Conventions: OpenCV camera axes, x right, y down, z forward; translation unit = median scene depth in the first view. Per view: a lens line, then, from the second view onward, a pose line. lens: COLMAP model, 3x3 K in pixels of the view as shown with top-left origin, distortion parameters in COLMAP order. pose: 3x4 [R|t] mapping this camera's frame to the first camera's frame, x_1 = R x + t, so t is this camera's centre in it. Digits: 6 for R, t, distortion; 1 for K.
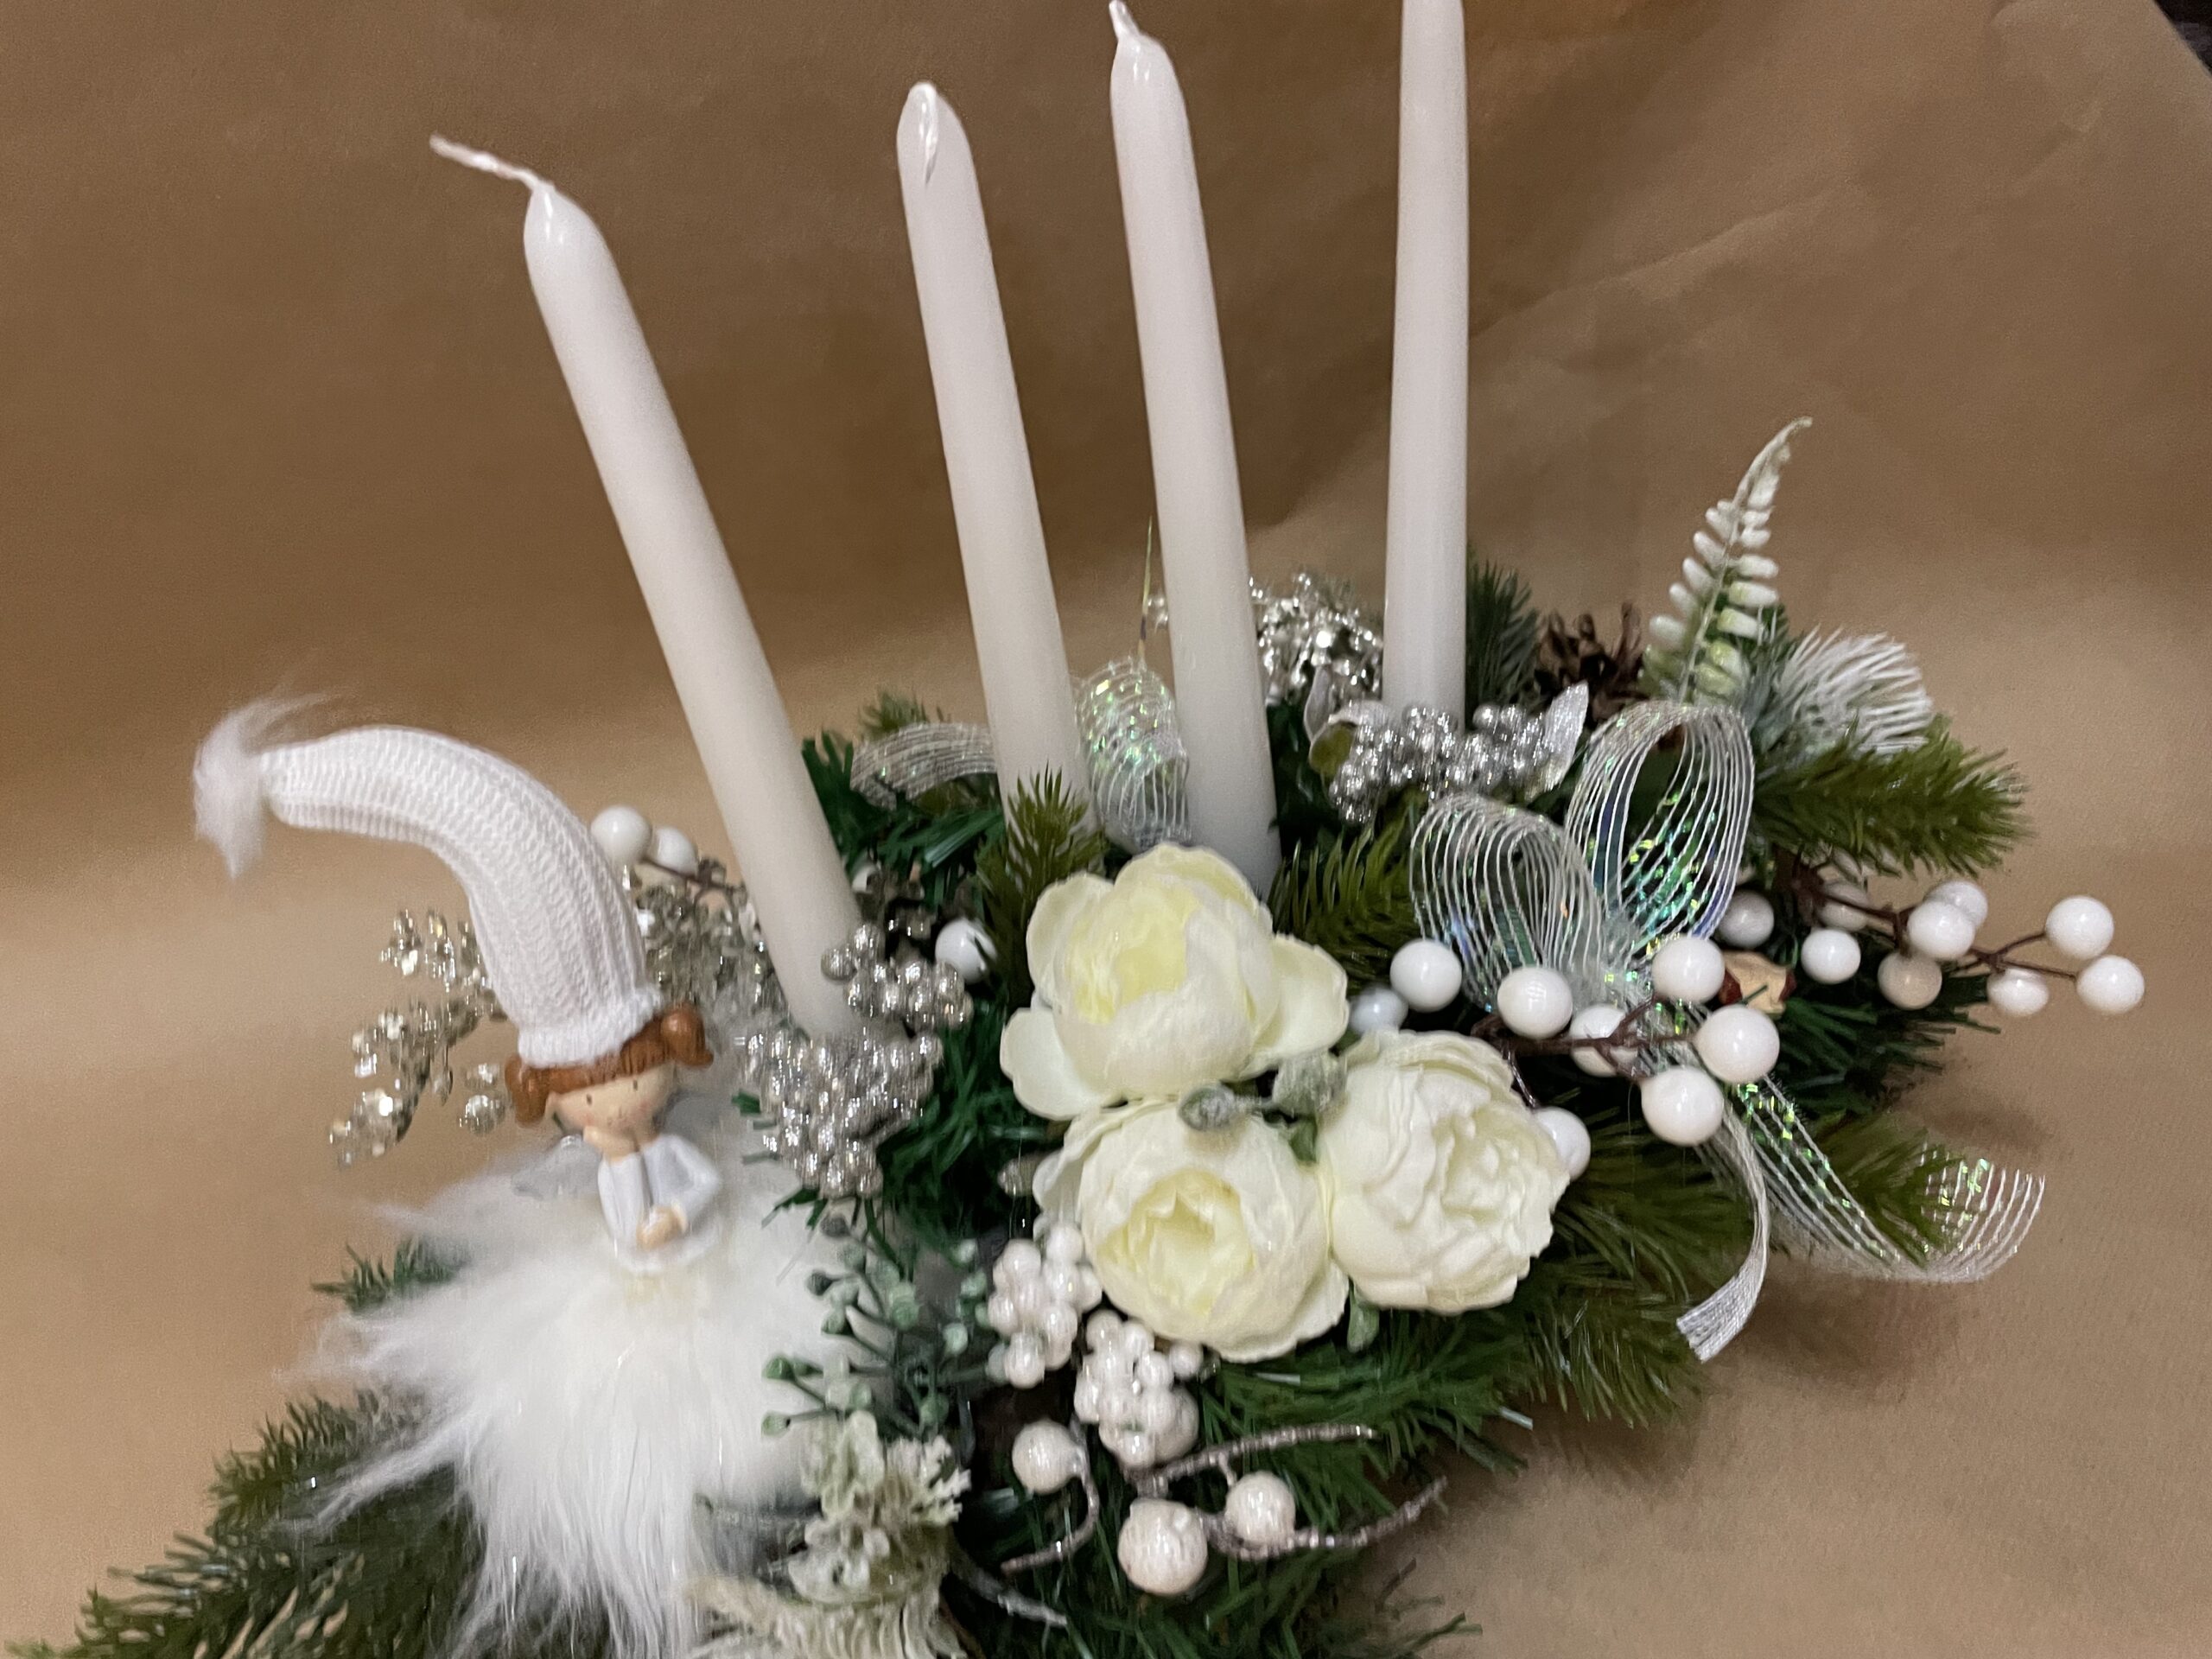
lens RADIAL K [[1564.7, 0, 1104.8], [0, 1564.7, 742.0], [0, 0, 1]] dist [0.061194, -0.000053]
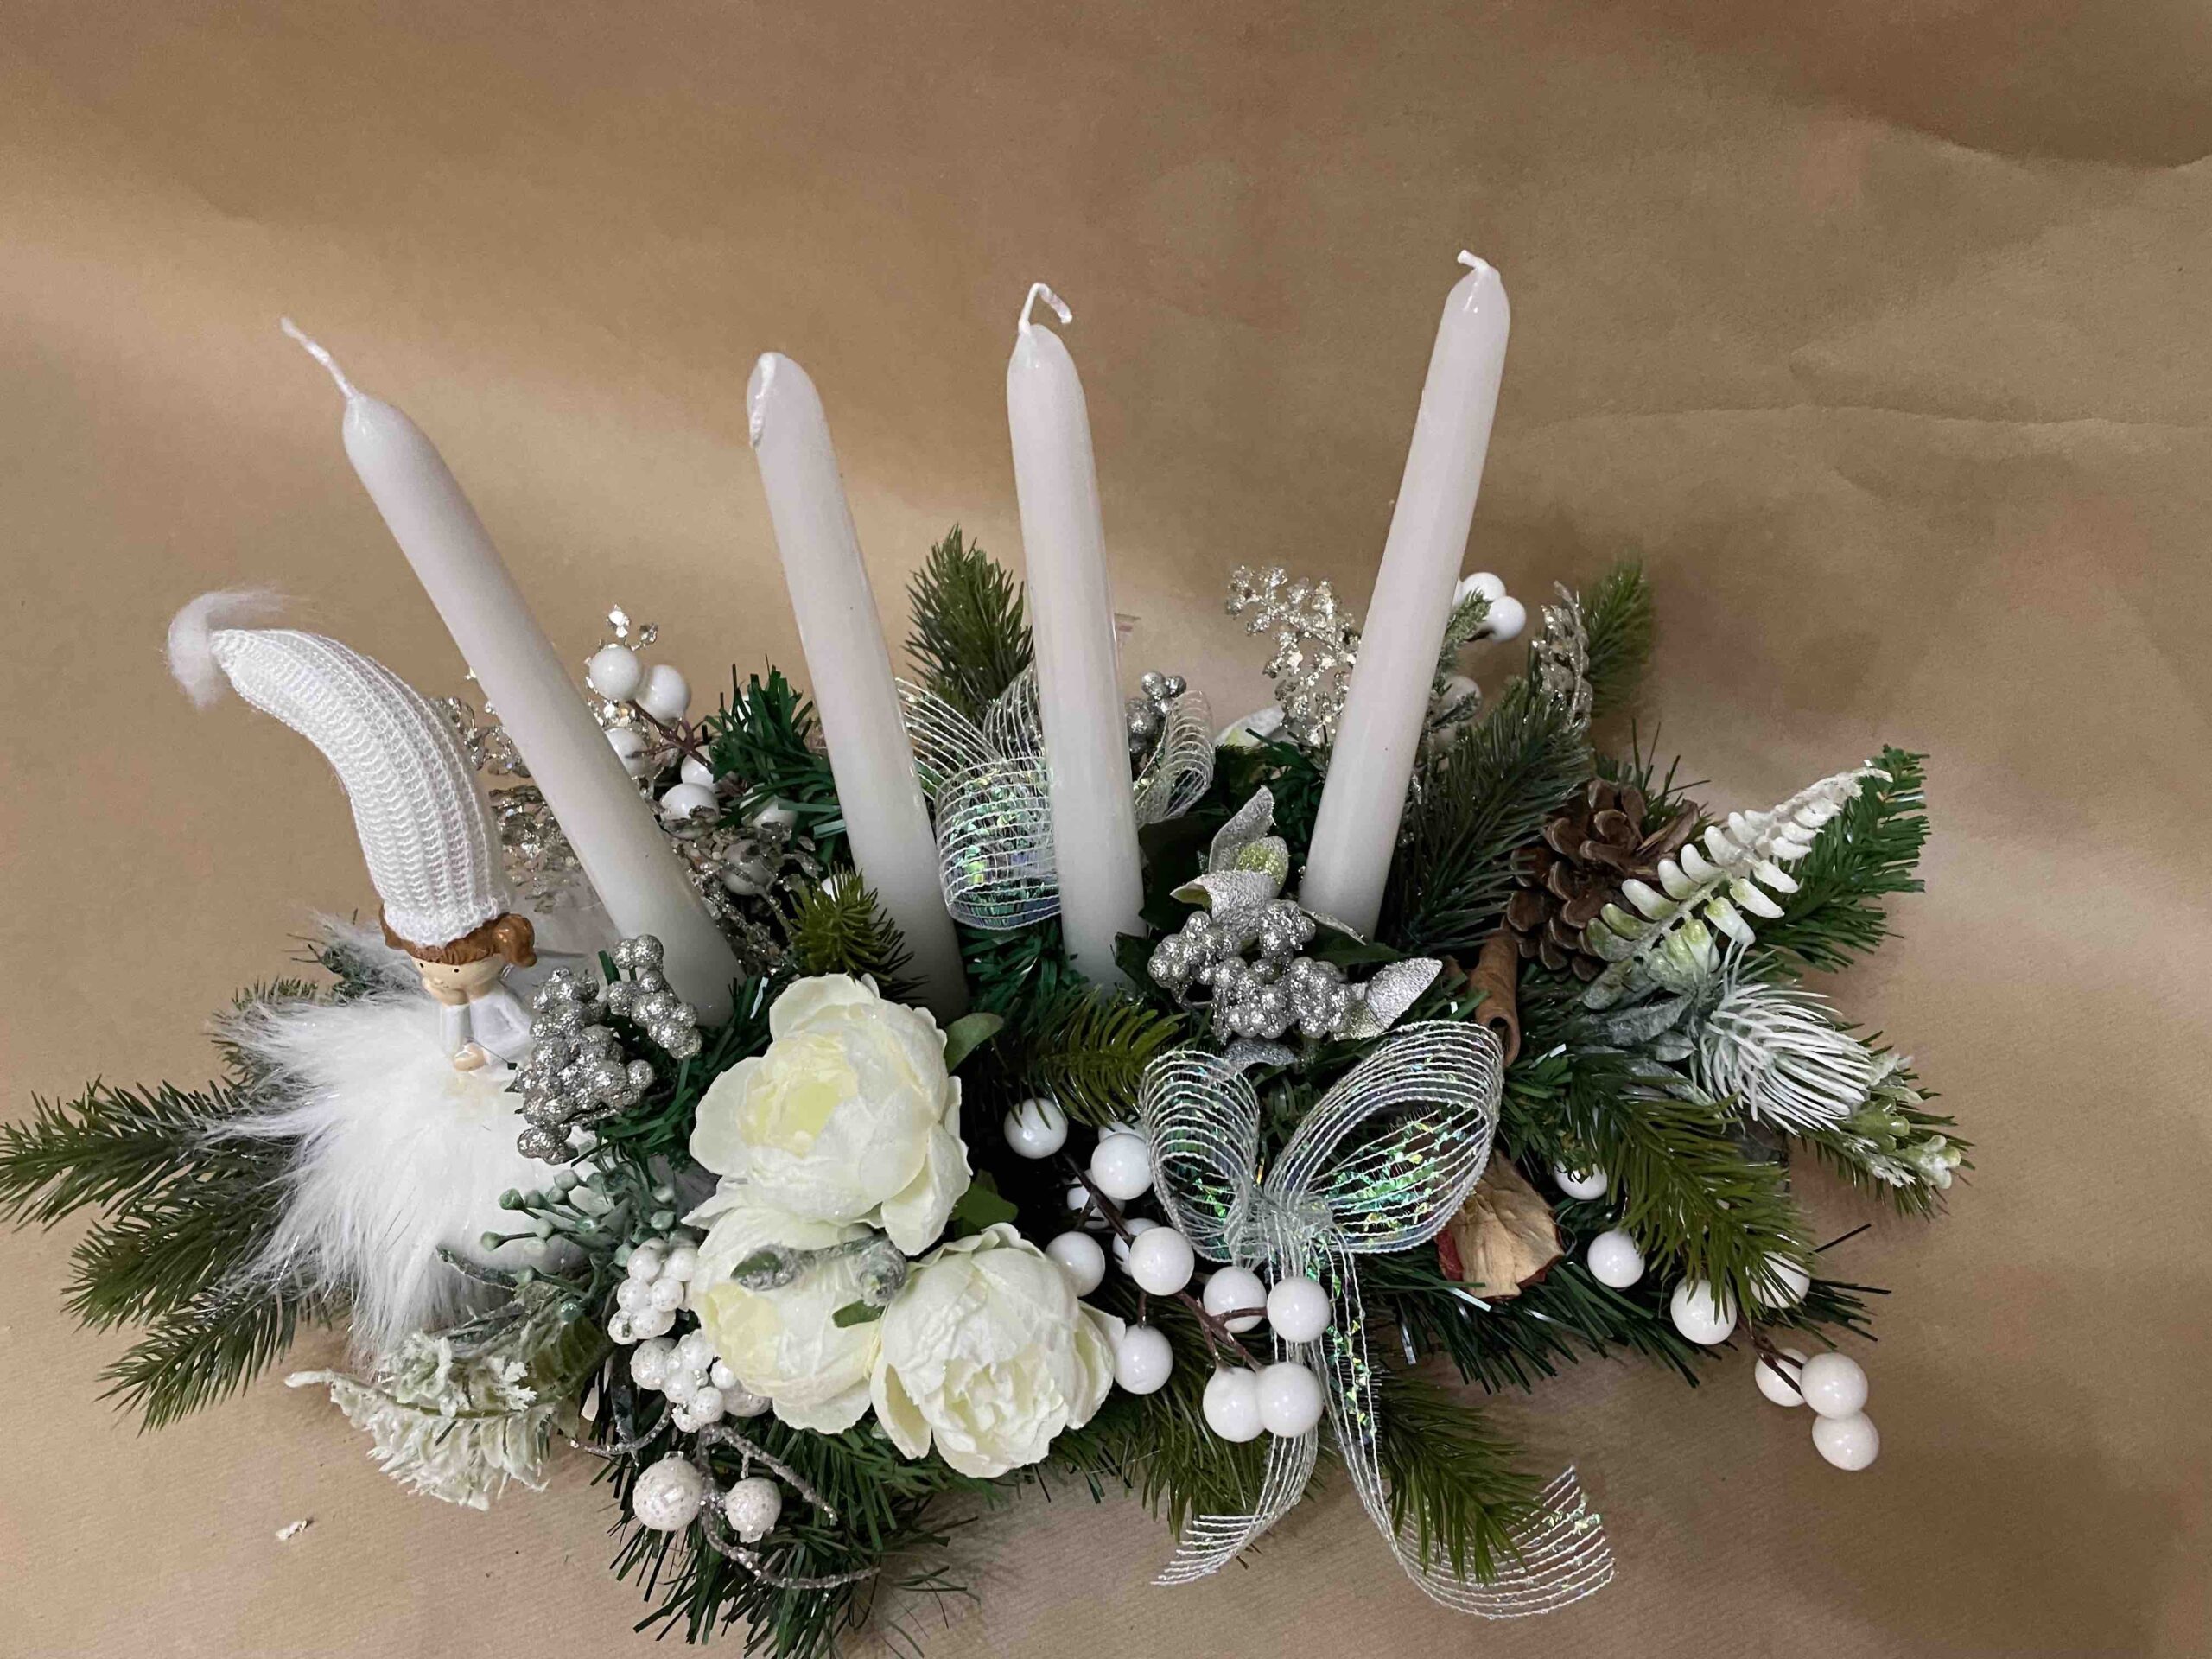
lens RADIAL K [[1564.7, 0, 1104.8], [0, 1564.7, 742.0], [0, 0, 1]] dist [0.061194, -0.000053]
pose [[0.883728, 0.419614, -0.207240, 0.315379], [-0.321531, 0.866142, 0.382645, -0.547886], [0.340062, -0.271520, 0.900353, 0.109373]]
